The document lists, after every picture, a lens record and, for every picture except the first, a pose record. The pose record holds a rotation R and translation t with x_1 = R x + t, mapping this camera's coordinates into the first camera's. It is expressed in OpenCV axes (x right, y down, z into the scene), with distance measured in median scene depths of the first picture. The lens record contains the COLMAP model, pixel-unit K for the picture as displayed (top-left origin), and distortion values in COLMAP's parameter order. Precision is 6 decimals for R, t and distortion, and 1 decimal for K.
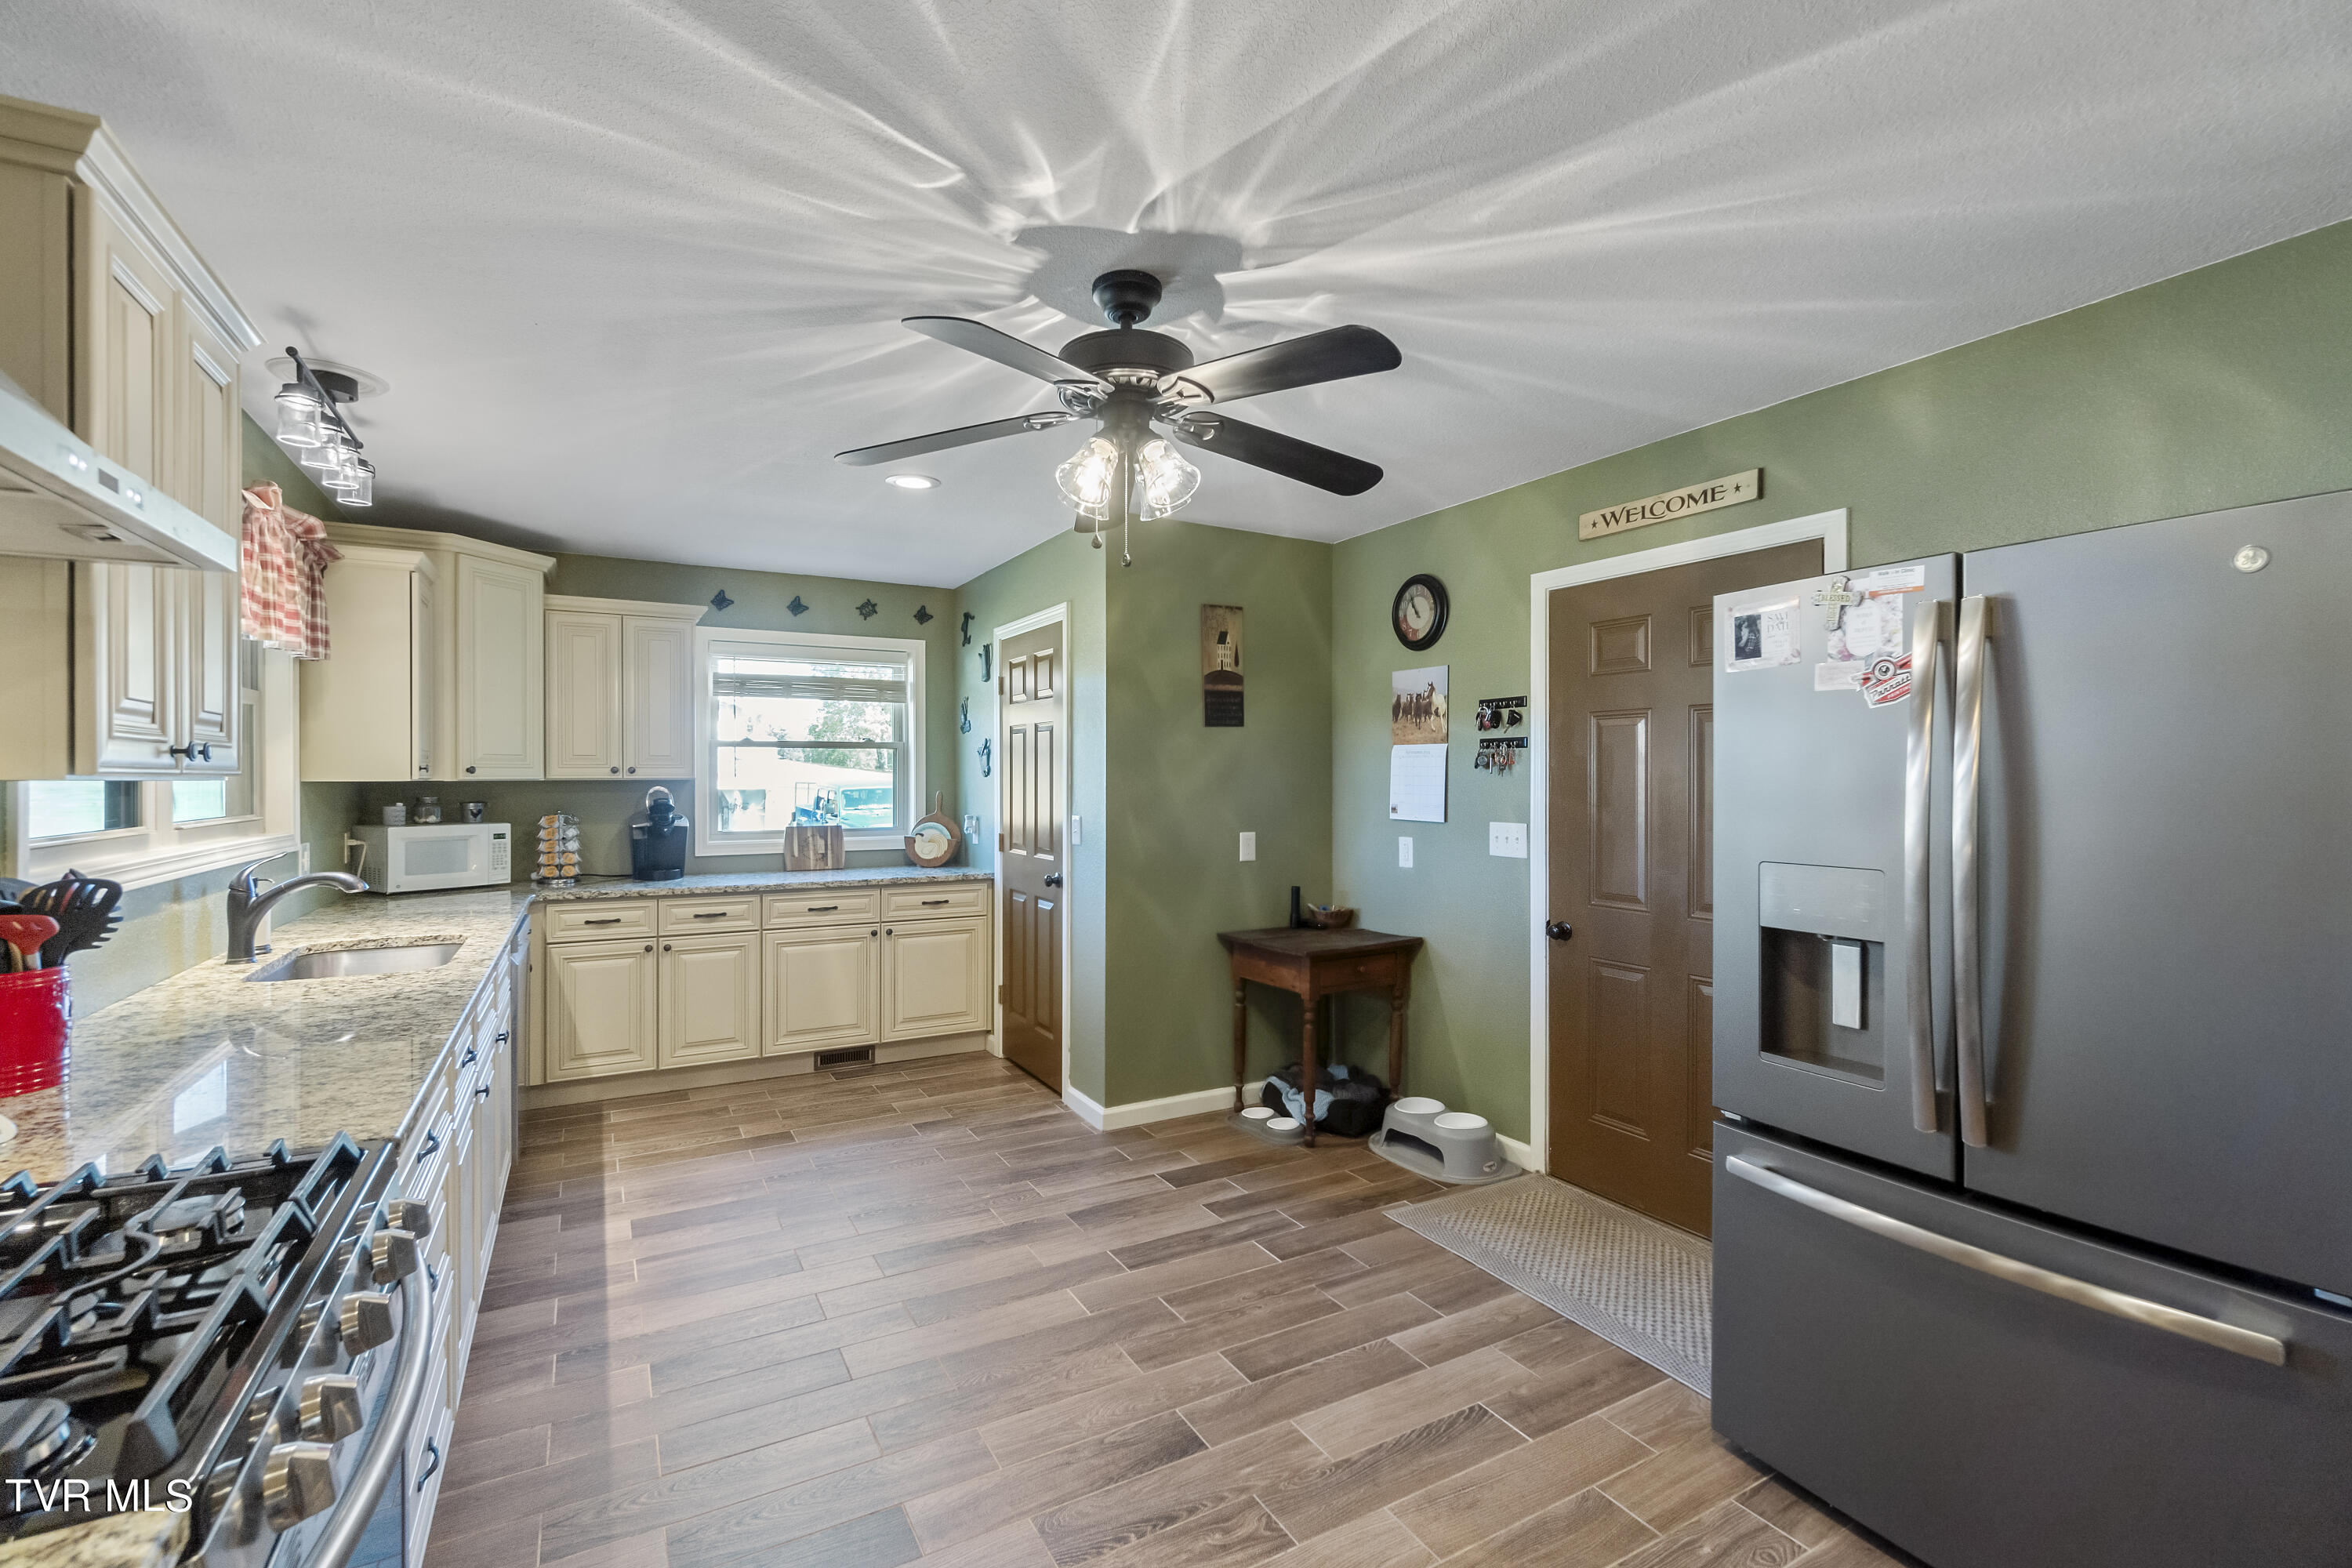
lens RADIAL K [[1023.8, 0, 1171.1], [0, 1023.8, 779.5], [0, 0, 1]] dist [-0.005946, 0.002222]
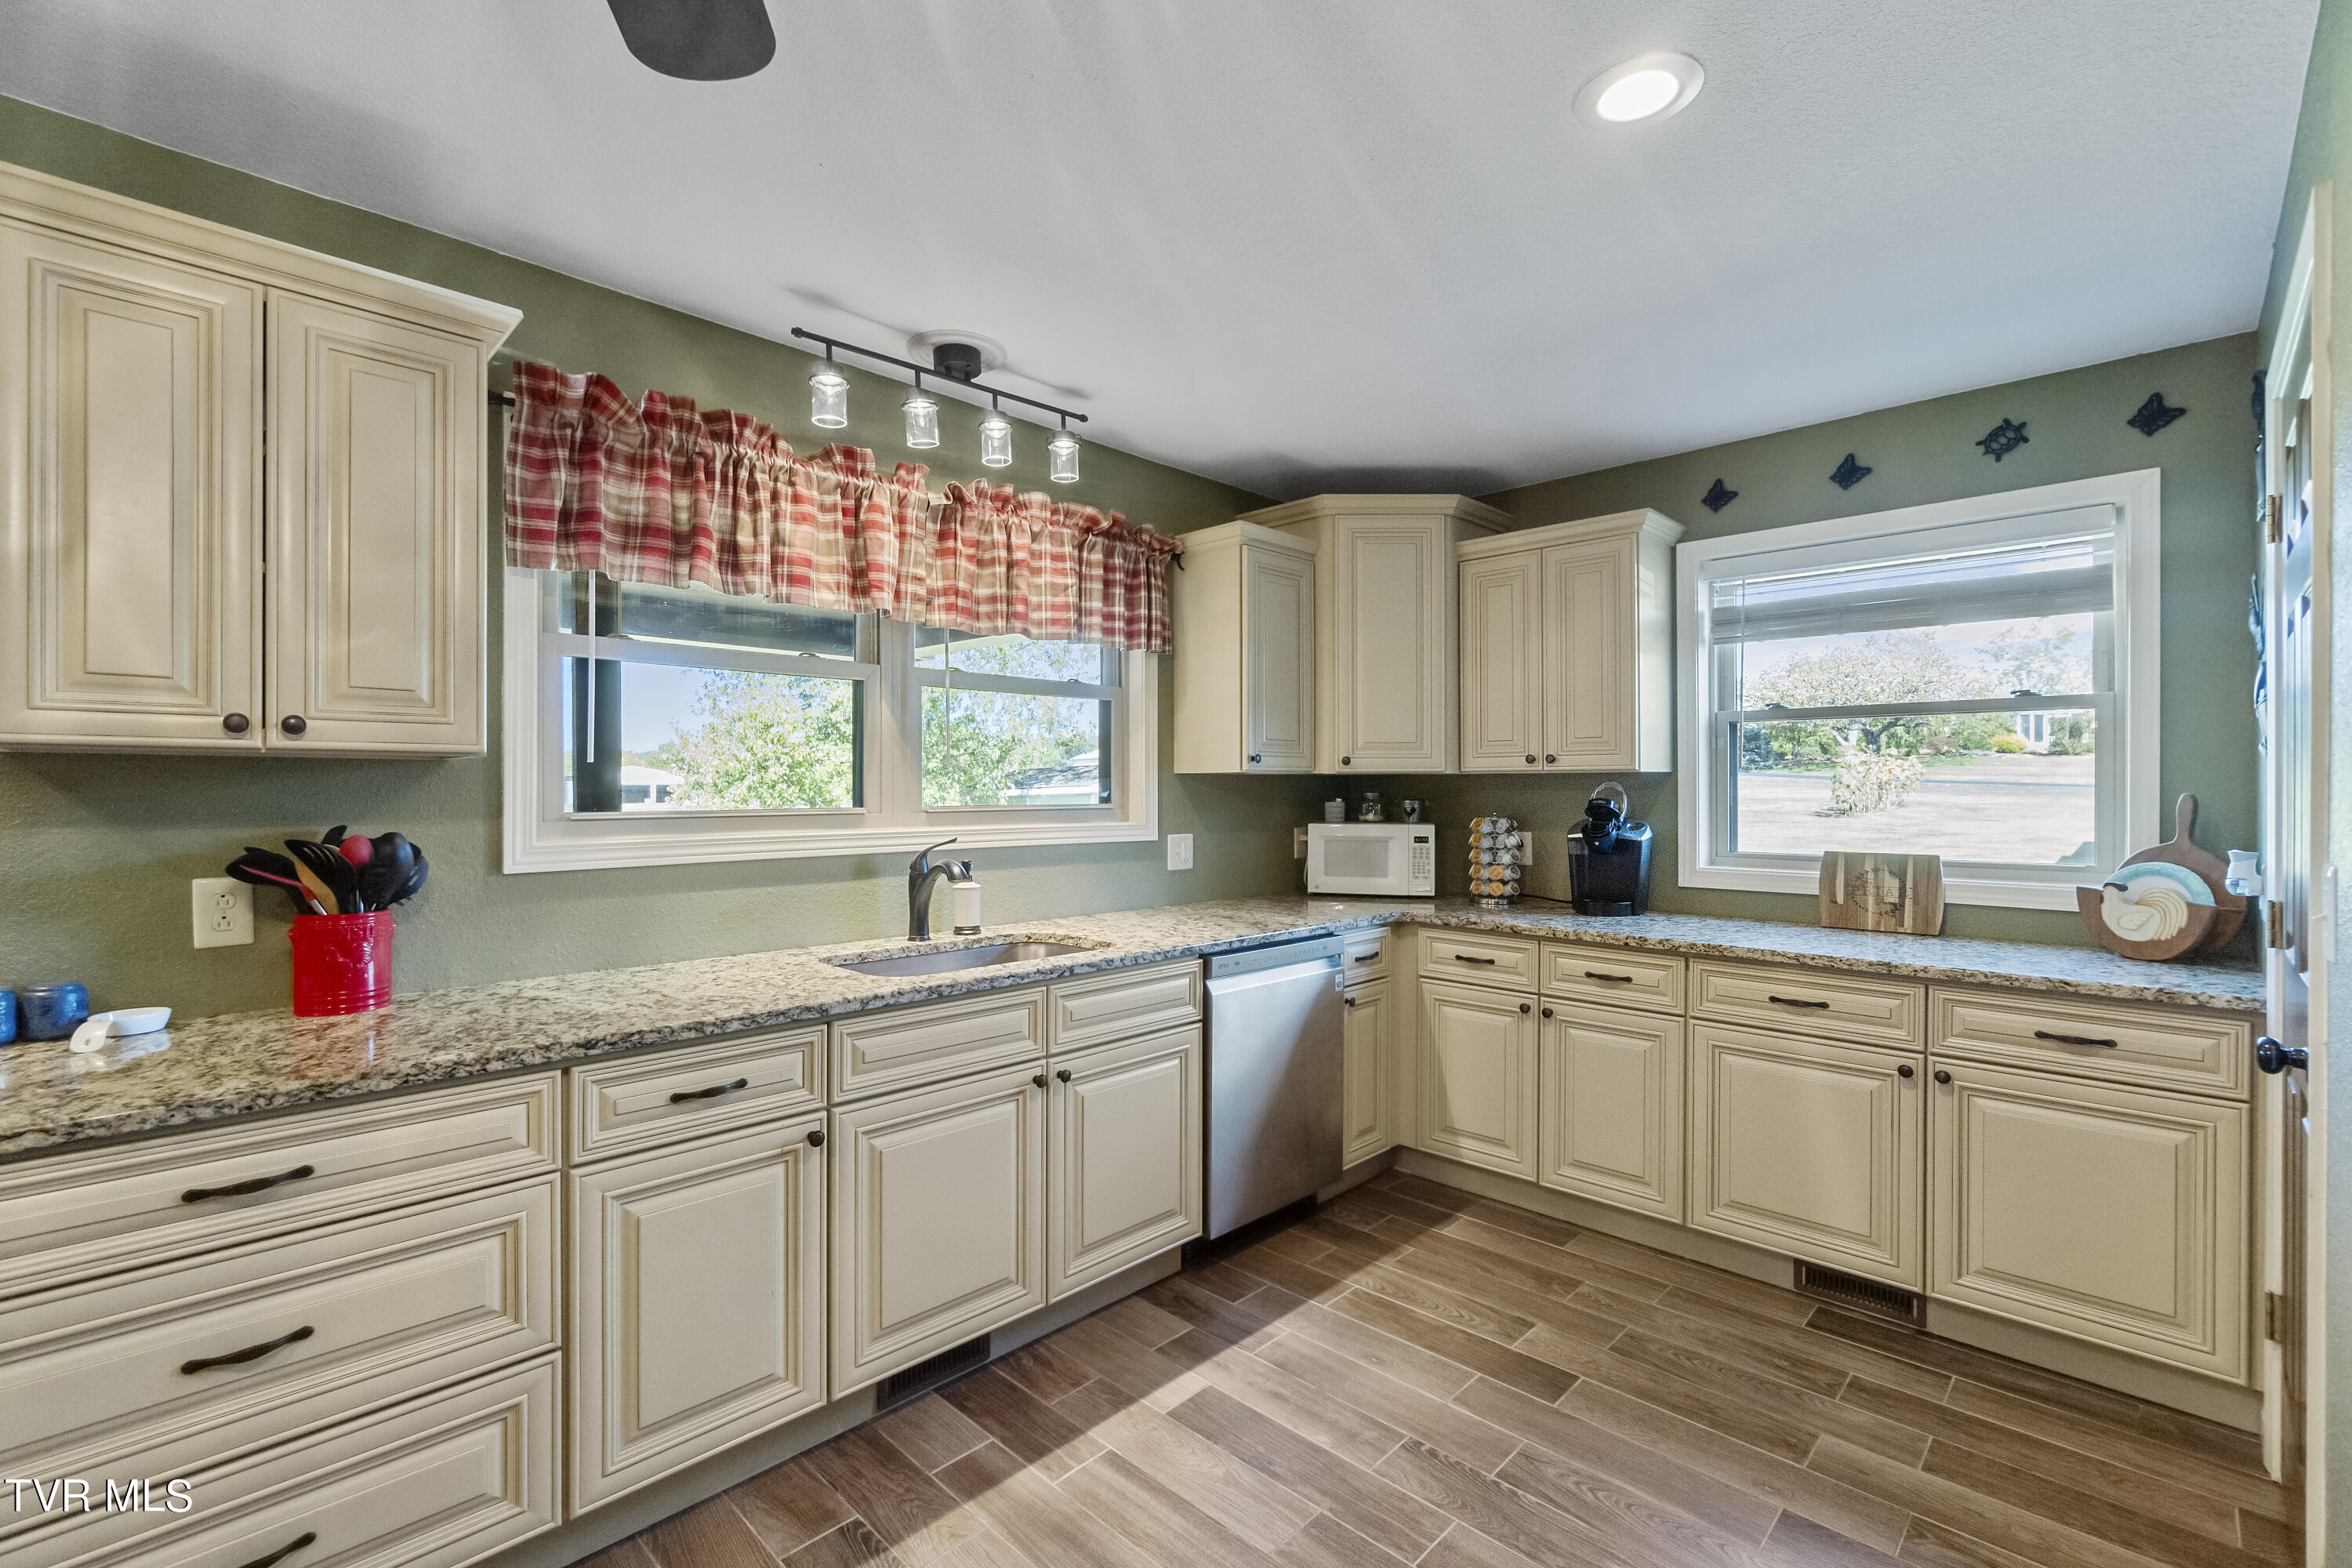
lens RADIAL K [[1023.8, 0, 1166.8], [0, 1023.8, 786.7], [0, 0, 1]] dist [-0.005946, 0.002222]
pose [[0.269392, -0.000311, -0.963031, 0.124633], [-0.002338, 0.999997, -0.000977, 0.015096], [0.963028, 0.002515, 0.269390, 0.672545]]
